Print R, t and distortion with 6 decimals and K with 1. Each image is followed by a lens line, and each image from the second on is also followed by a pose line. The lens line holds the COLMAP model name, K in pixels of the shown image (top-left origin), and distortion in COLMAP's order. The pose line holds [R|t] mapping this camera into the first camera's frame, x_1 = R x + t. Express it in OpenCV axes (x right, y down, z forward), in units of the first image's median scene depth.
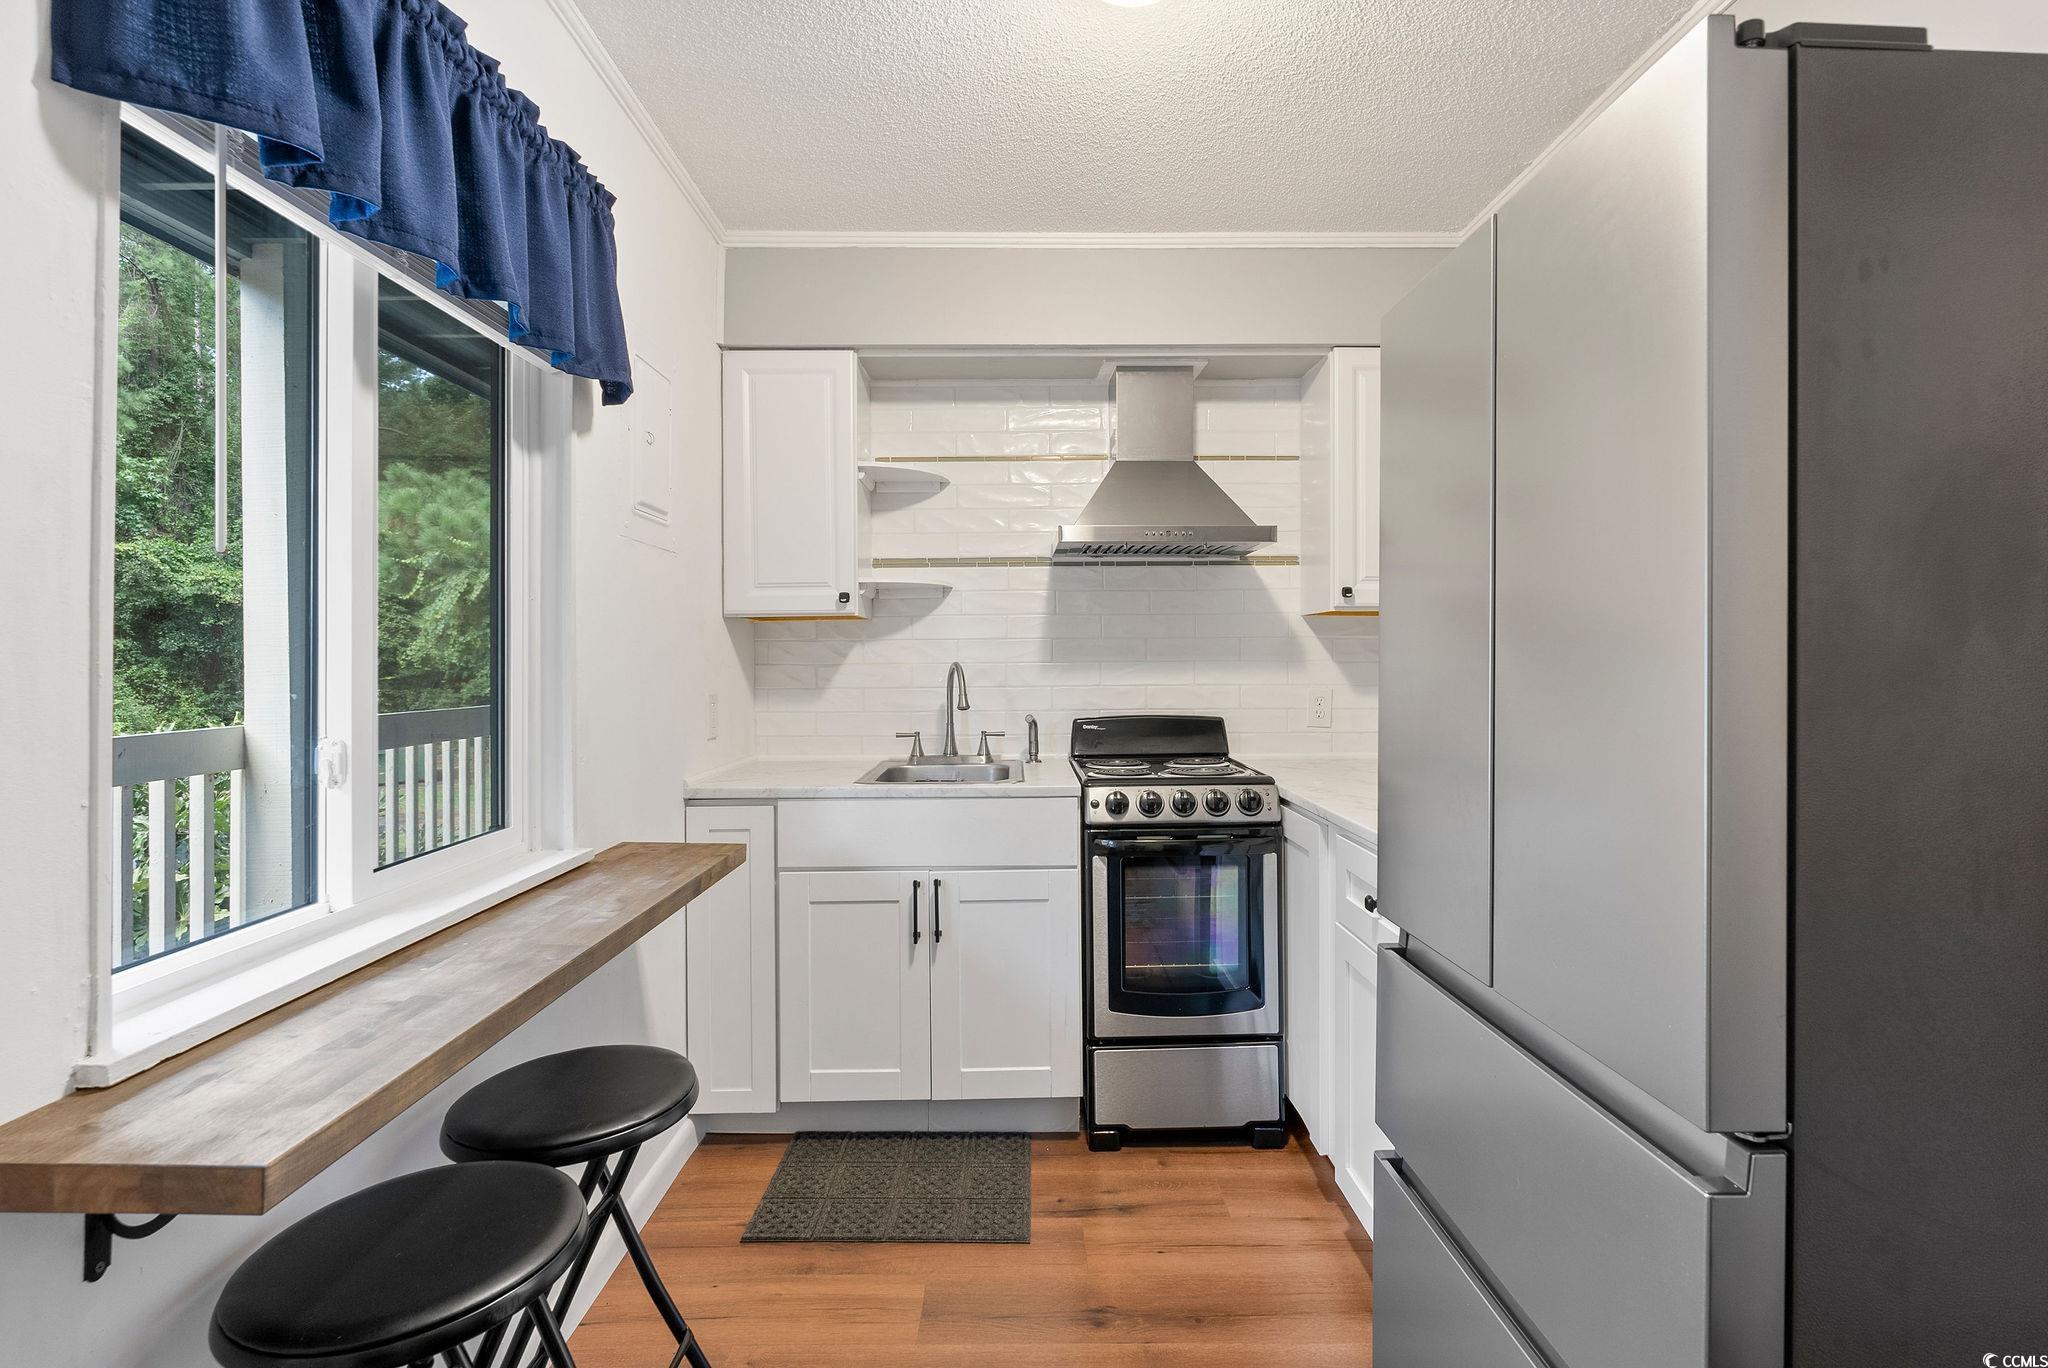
lens RADIAL K [[936.0, 0, 1033.0], [0, 936.0, 656.3], [0, 0, 1]] dist [-0.004003, -0.000122]
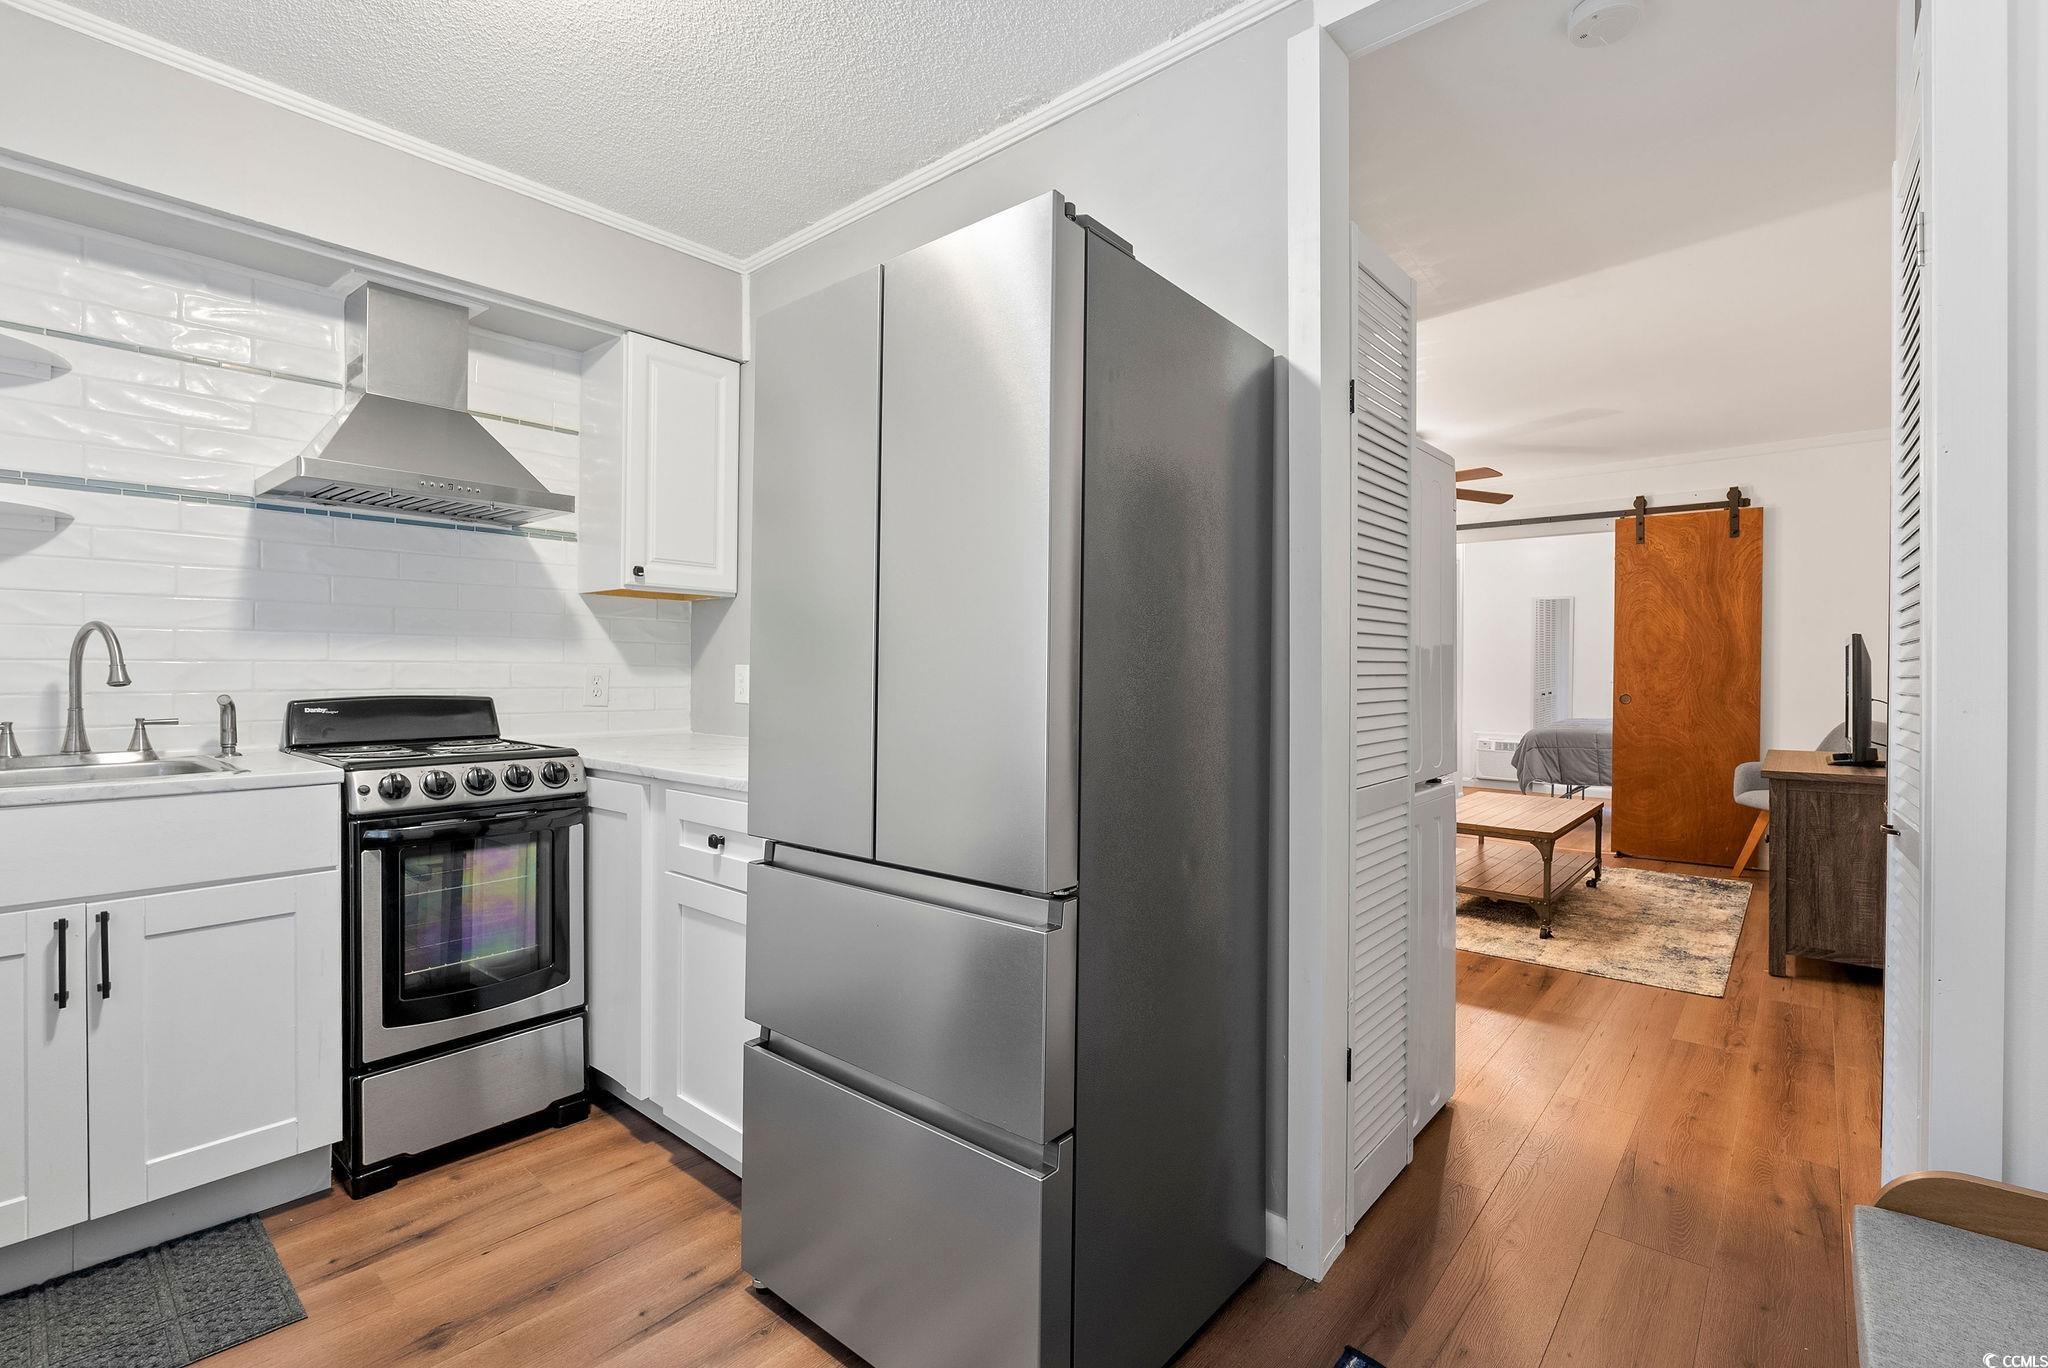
lens RADIAL K [[928.0, 0, 1028.8], [0, 928.0, 676.3], [0, 0, 1]] dist [-0.001089, 0.000114]
pose [[0.667103, 0.004911, 0.744949, -0.153728], [-0.010466, 0.999941, 0.002781, 0.044279], [-0.744892, -0.009652, 0.667116, -0.010030]]
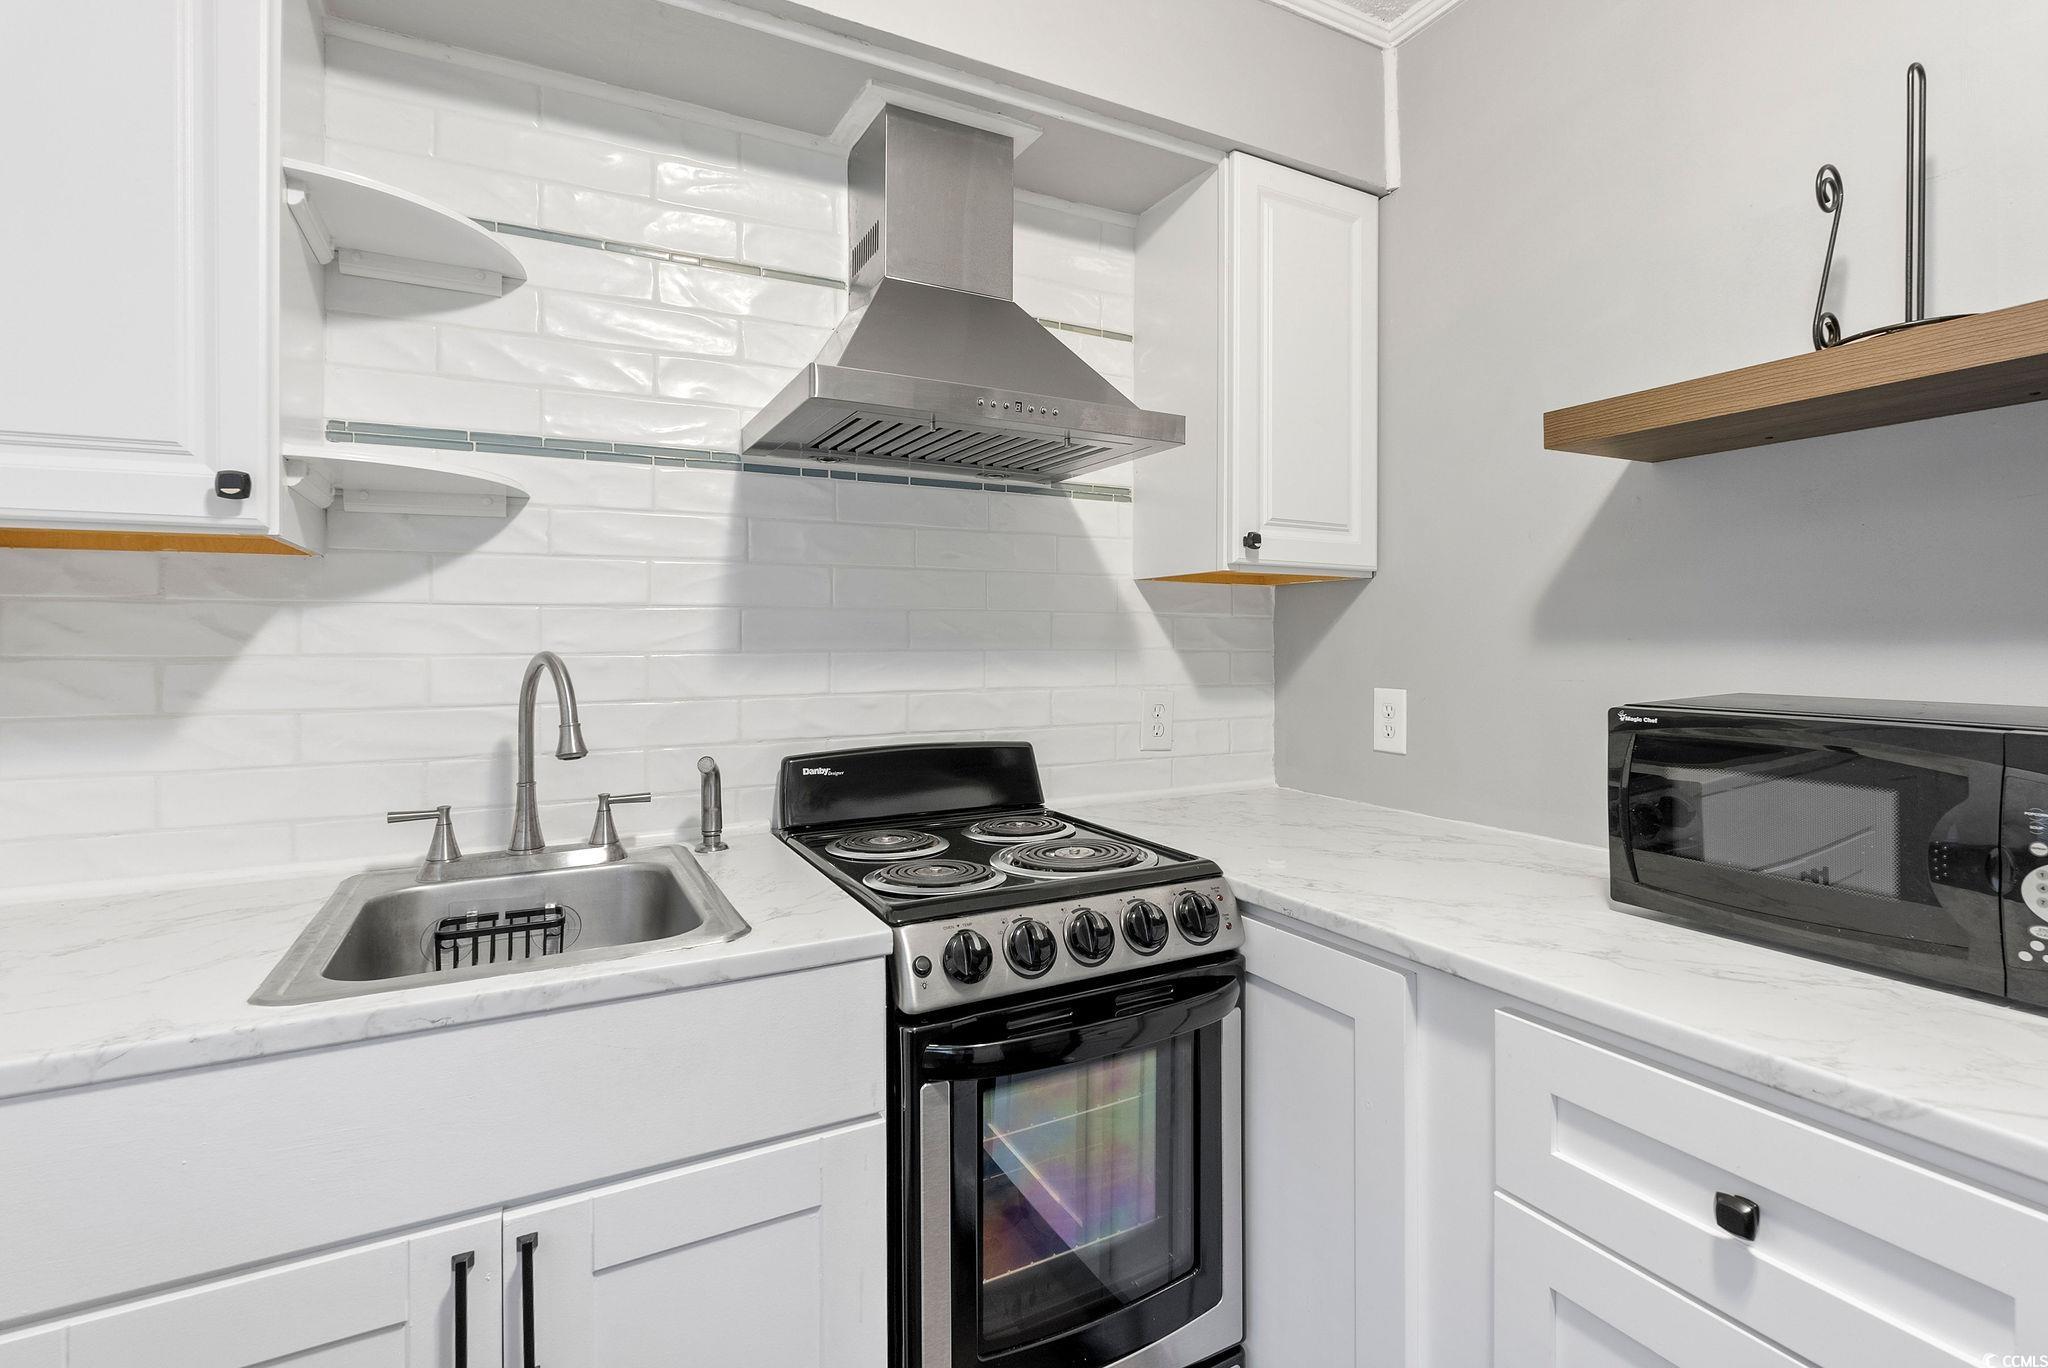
lens RADIAL K [[938.0, 0, 1025.8], [0, 938.0, 636.7], [0, 0, 1]] dist [-0.000835, 0.000236]
pose [[0.892681, 0.006395, 0.450643, -0.091363], [-0.003452, 0.999967, -0.007352, 0.001097], [-0.450675, 0.005007, 0.892674, 0.552233]]
